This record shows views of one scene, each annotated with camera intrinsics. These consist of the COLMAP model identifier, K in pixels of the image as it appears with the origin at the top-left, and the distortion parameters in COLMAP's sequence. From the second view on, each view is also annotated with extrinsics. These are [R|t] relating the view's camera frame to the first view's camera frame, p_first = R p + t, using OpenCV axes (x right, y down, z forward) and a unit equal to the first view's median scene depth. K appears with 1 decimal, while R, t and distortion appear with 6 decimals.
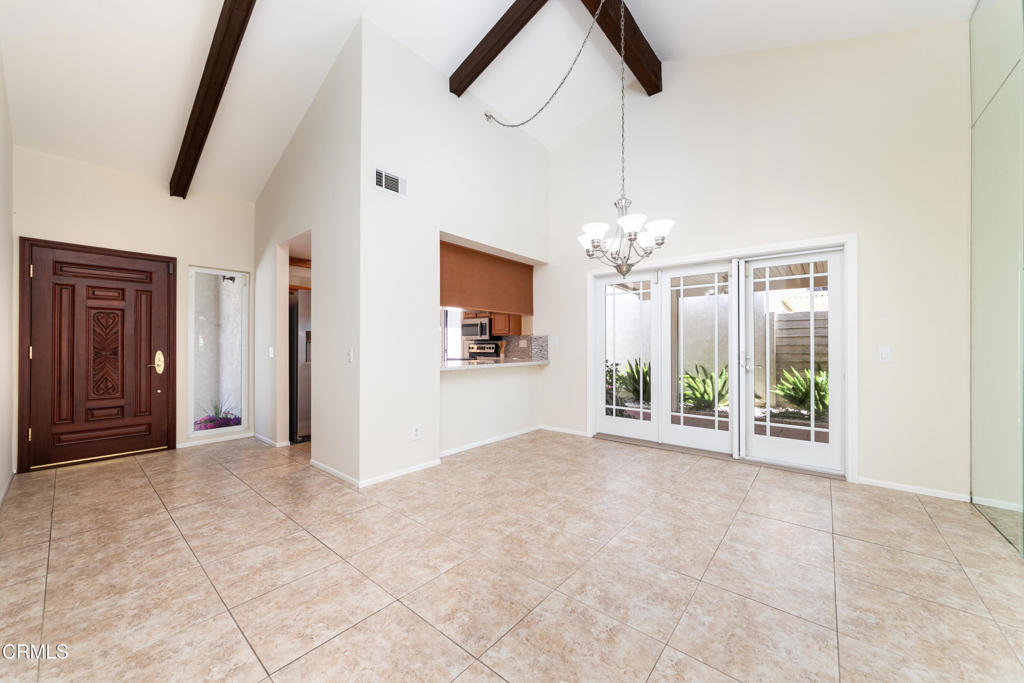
lens RADIAL K [[372.8, 0, 521.9], [0, 372.8, 346.5], [0, 0, 1]] dist [-0.006456, 0.001761]
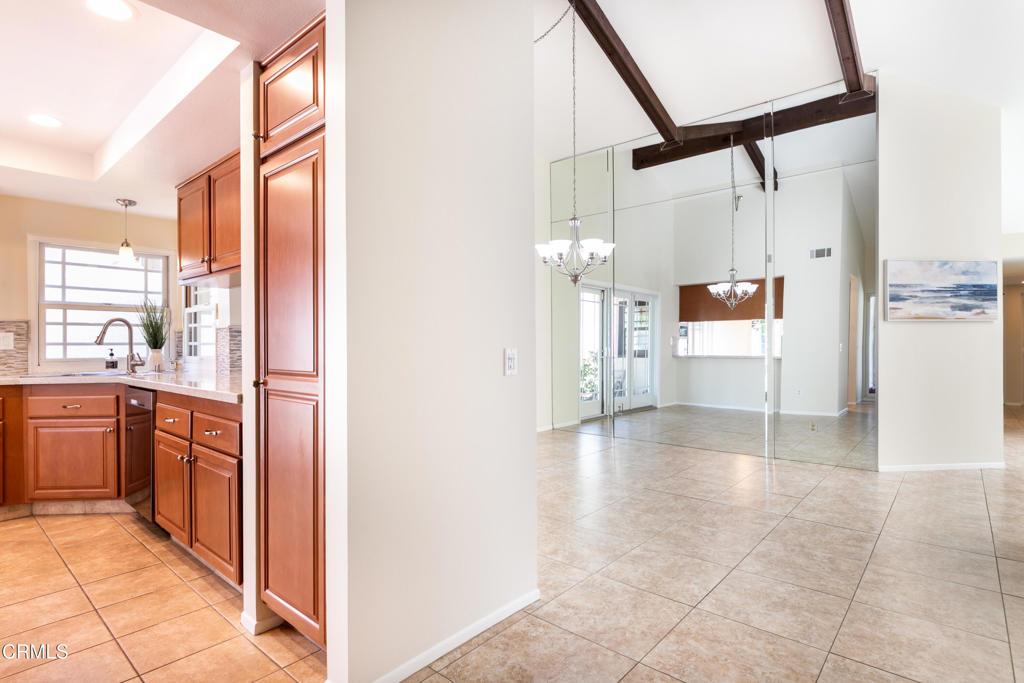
lens RADIAL K [[520.8, 0, 505.9], [0, 520.8, 344.3], [0, 0, 1]] dist [0.001989, -0.001228]
pose [[0.039592, -0.002495, 0.999213, -0.826325], [0.008472, 0.999962, 0.002162, -0.001481], [-0.999180, 0.008380, 0.039611, 0.690116]]
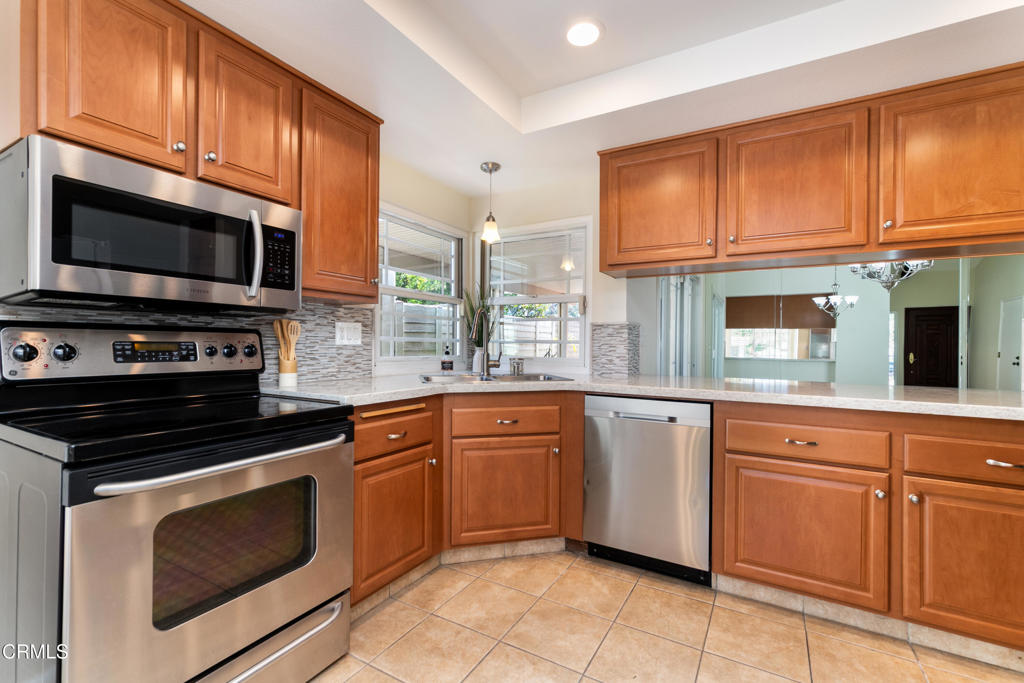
lens RADIAL K [[452.7, 0, 516.4], [0, 452.7, 344.1], [0, 0, 1]] dist [0.013639, -0.001648]
pose [[-0.165916, -0.002773, 0.986136, -0.585840], [-0.009049, 0.999958, 0.001289, -0.001726], [-0.986098, -0.008710, -0.165934, 1.463081]]
